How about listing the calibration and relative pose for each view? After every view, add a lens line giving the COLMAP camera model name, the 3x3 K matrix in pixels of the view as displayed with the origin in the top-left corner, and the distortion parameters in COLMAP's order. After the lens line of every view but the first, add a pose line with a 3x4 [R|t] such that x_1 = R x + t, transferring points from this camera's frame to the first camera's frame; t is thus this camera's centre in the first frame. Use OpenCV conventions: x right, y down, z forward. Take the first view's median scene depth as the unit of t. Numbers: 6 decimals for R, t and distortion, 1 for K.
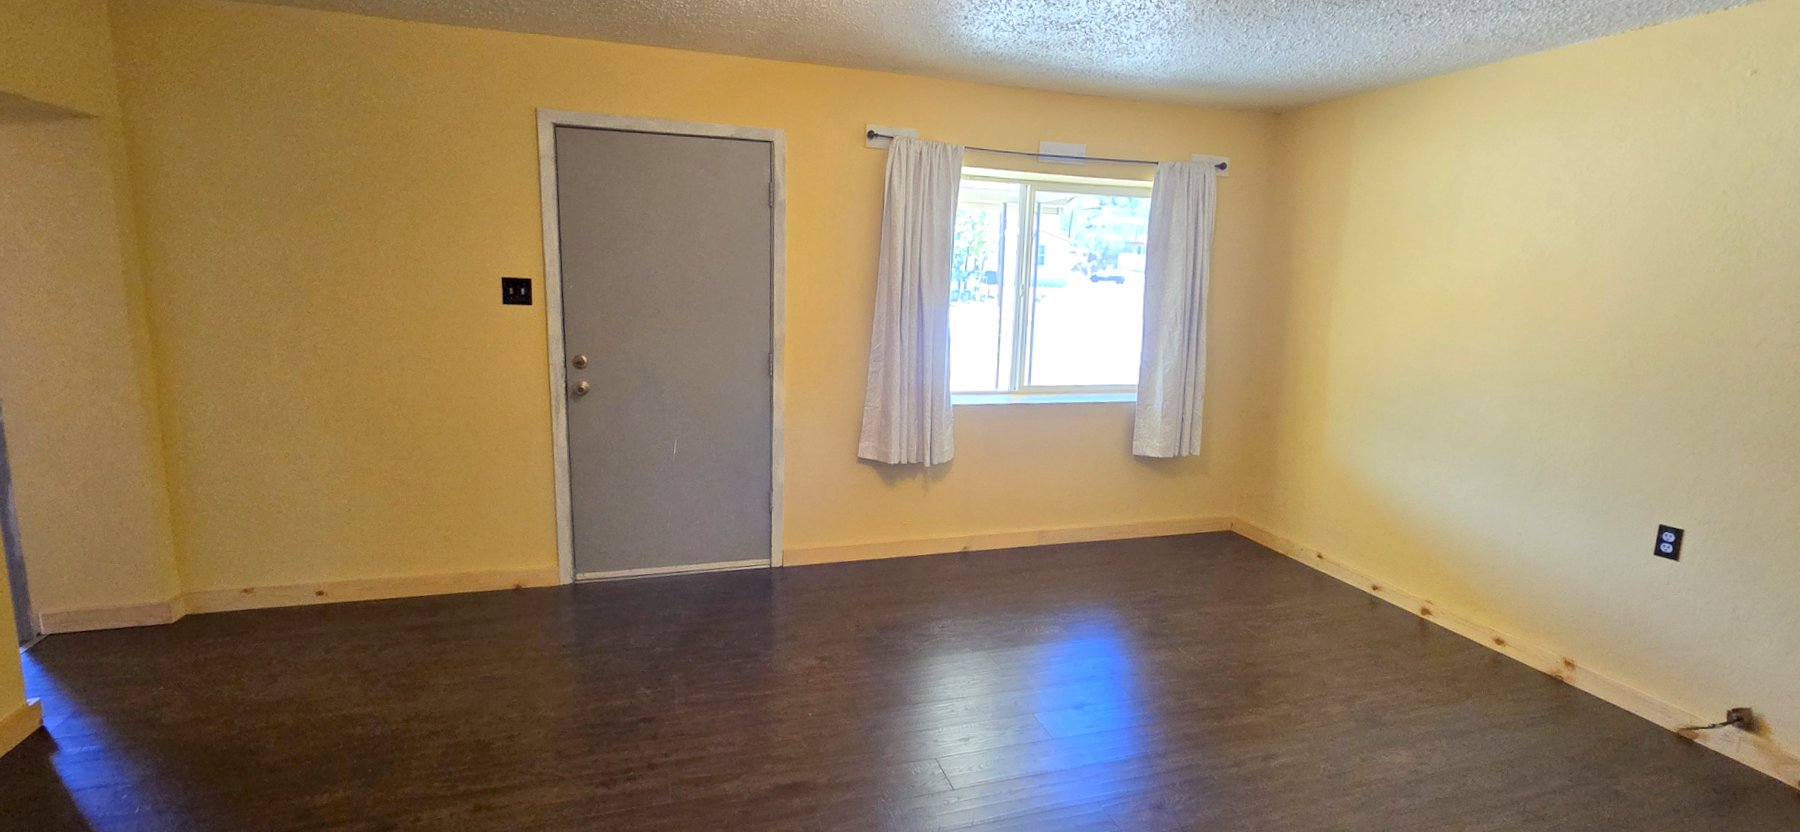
lens RADIAL K [[788.8, 0, 897.2], [0, 788.8, 410.0], [0, 0, 1]] dist [0.000517, 0.000034]
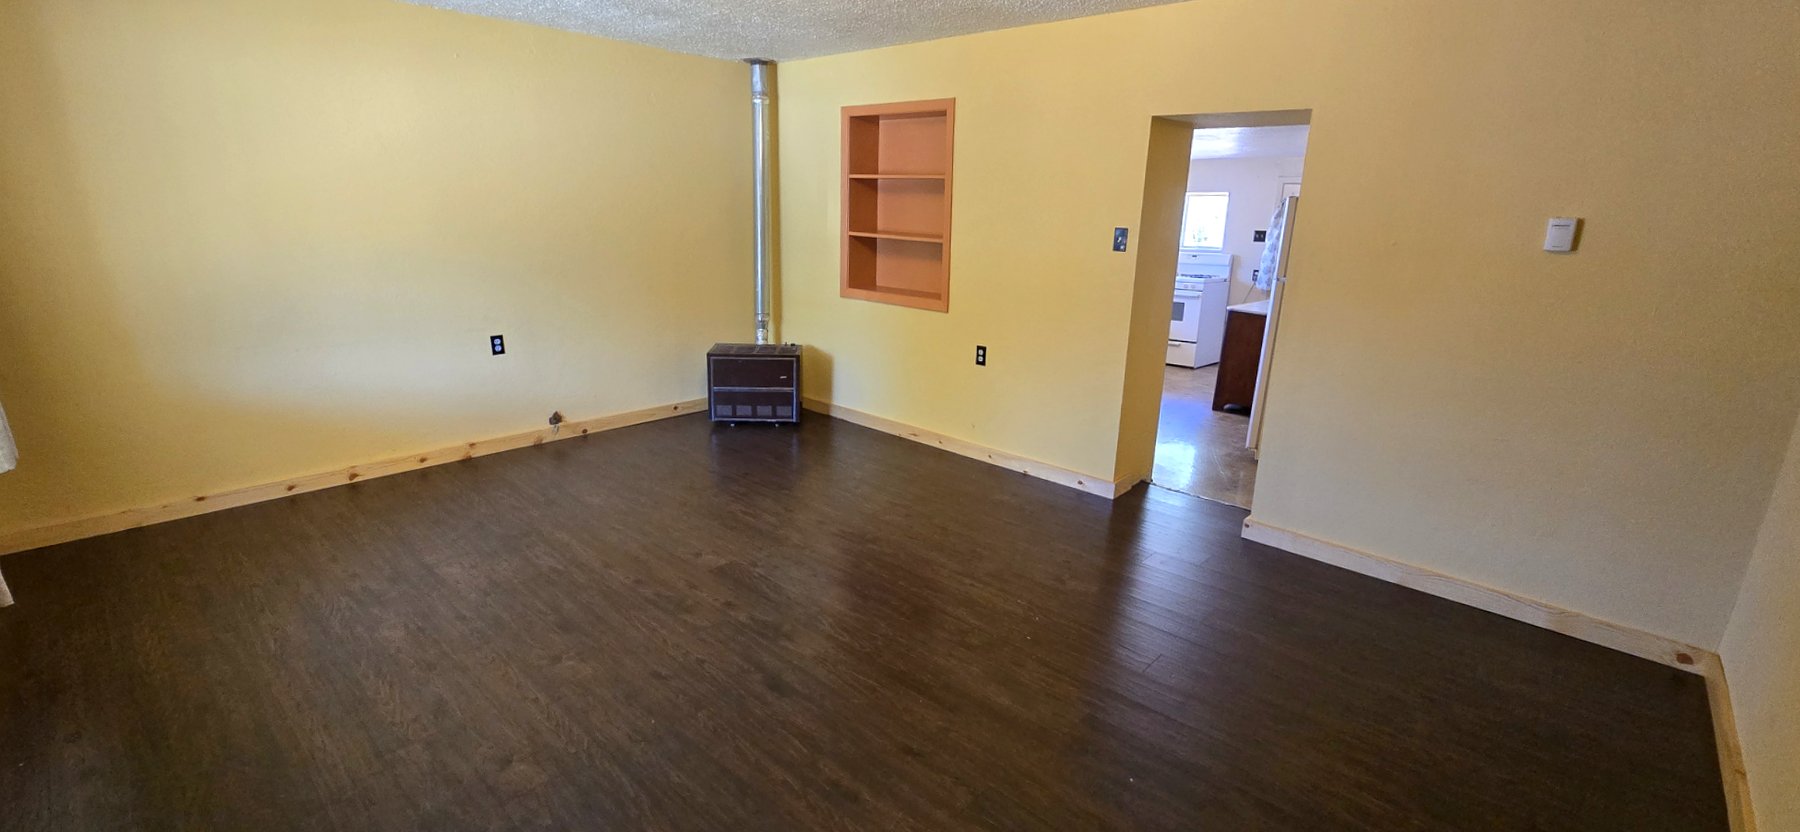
lens RADIAL K [[773.7, 0, 890.0], [0, 773.7, 417.8], [0, 0, 1]] dist [-0.015005, -0.000112]
pose [[-0.480677, -0.280715, 0.830752, -0.604895], [0.112492, 0.919809, 0.375896, -0.154600], [-0.869653, 0.274137, -0.410552, 0.728587]]
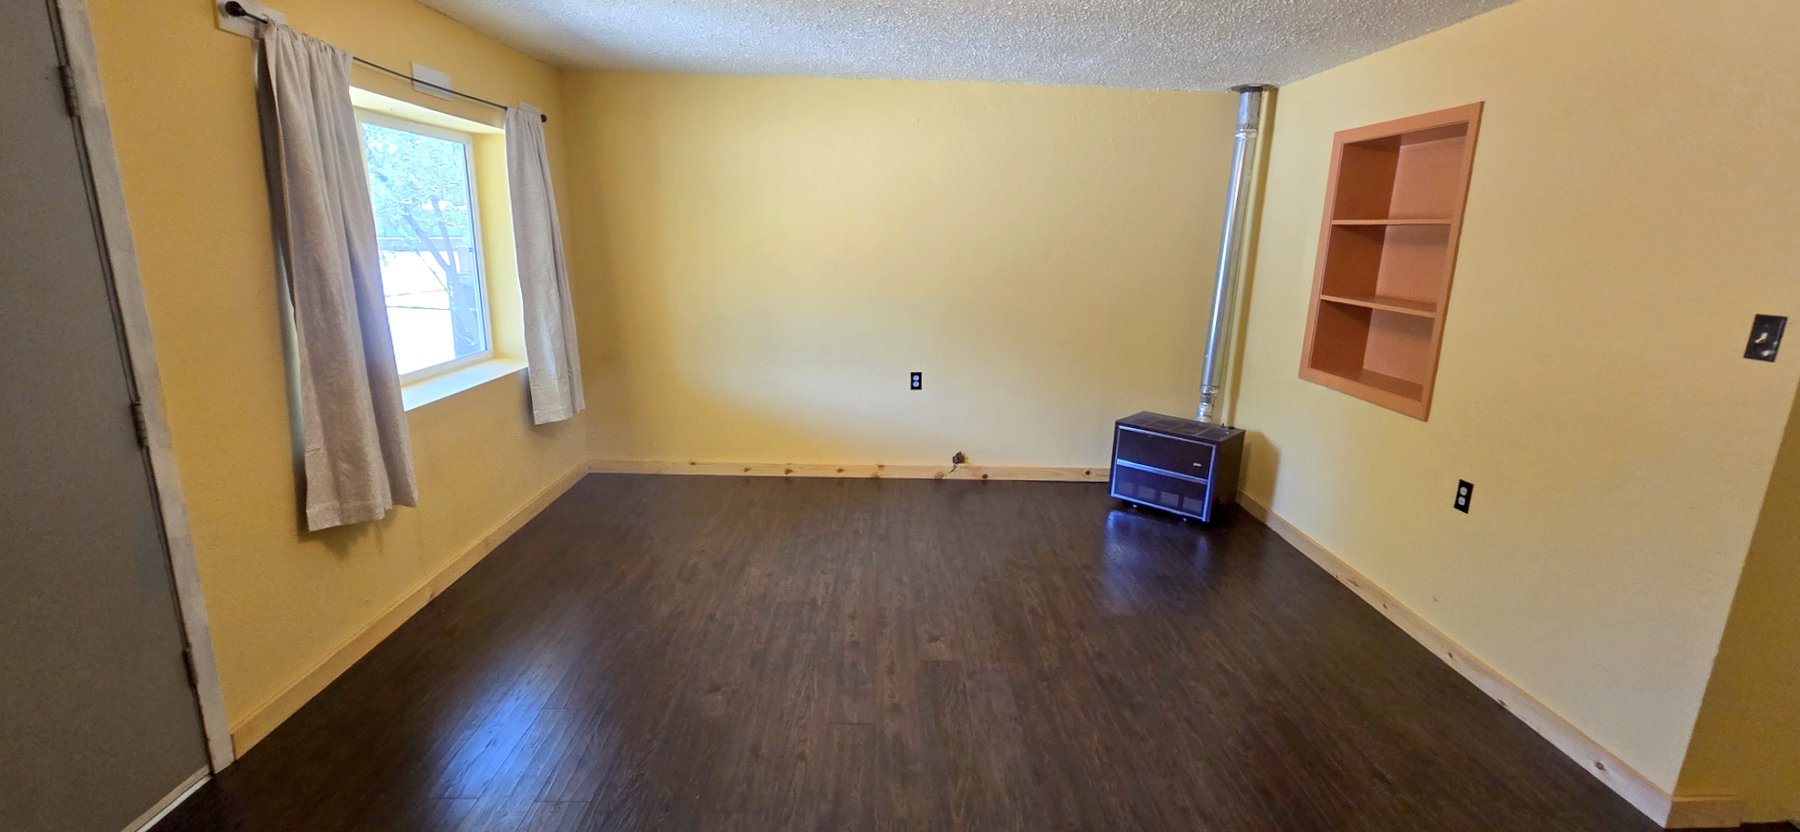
lens RADIAL K [[753.4, 0, 900.0], [0, 753.4, 416.0], [0, 0, 1]] dist [0.000451, -0.000051]
pose [[0.289793, -0.250294, 0.923782, -0.477757], [0.150551, 0.965104, 0.214262, -0.095988], [-0.945174, 0.076984, 0.317363, 0.362778]]
